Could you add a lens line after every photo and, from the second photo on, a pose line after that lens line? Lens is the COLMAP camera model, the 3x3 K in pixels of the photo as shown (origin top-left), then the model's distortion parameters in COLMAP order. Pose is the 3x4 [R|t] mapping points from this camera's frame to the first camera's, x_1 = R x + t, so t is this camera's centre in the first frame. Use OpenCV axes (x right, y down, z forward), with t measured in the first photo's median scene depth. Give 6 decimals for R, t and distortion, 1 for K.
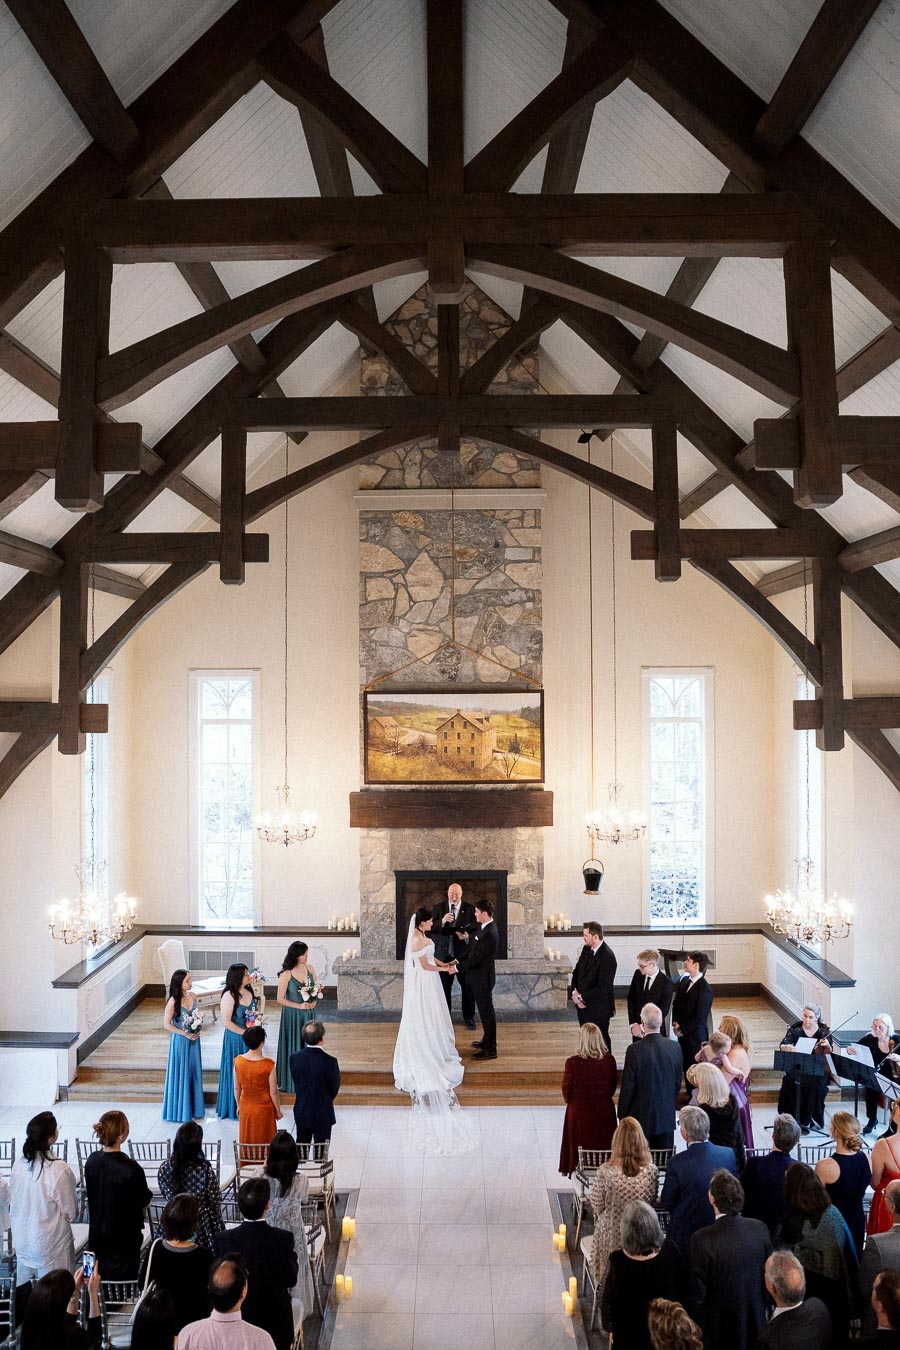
lens RADIAL K [[935.3, 0, 444.0], [0, 935.3, 673.6], [0, 0, 1]] dist [-0.115780, 0.102924]
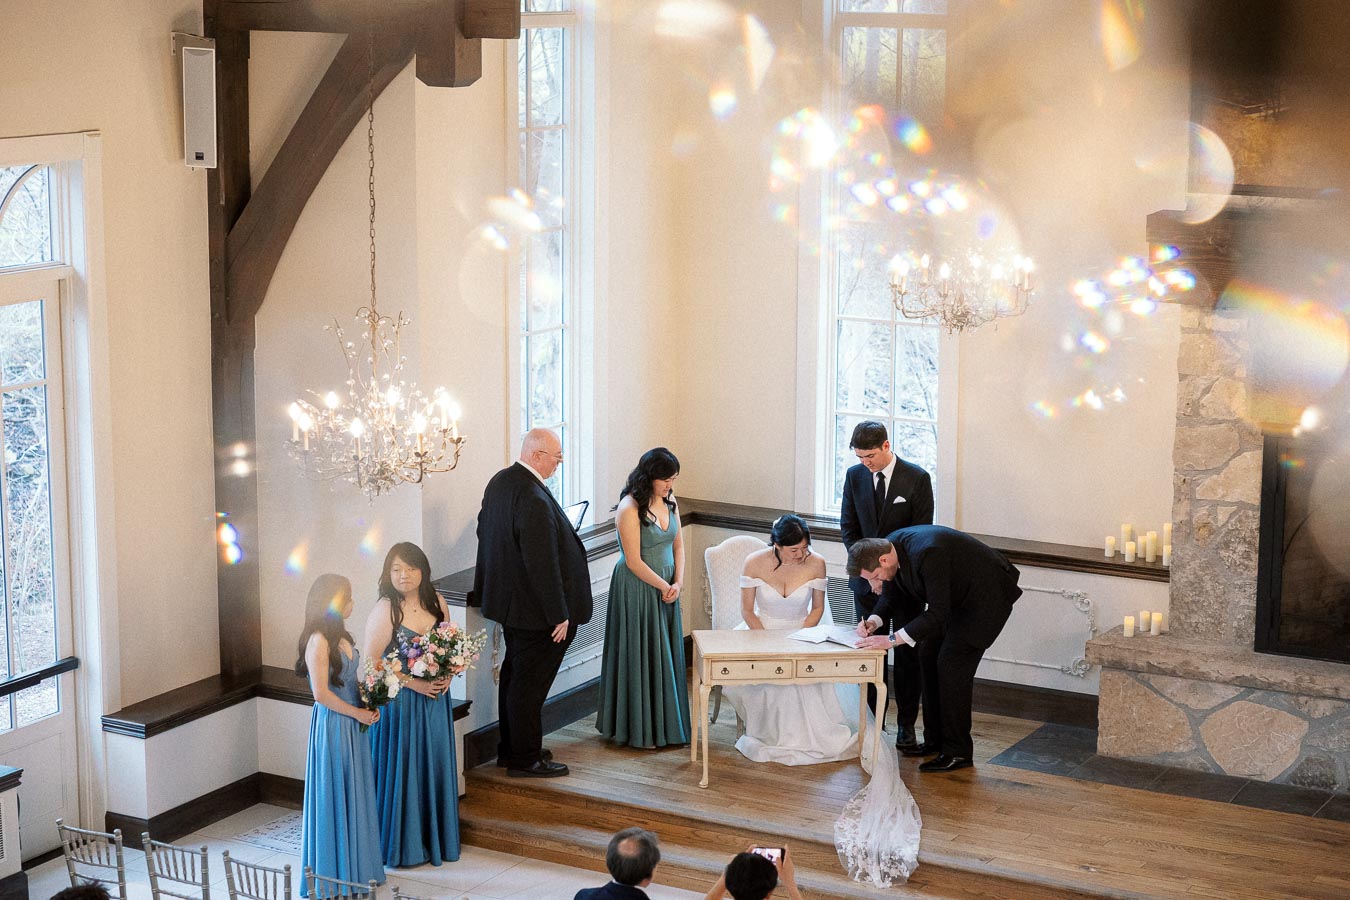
lens RADIAL K [[2685.4, 0, 675.5], [0, 2685.4, 451.7], [0, 0, 1]] dist [0.032154, 0.087865]
pose [[0.872920, 0.098667, -0.477781, 0.267723], [0.001946, 0.978623, 0.205652, -0.004271], [0.487859, -0.180448, 0.854068, -0.064887]]
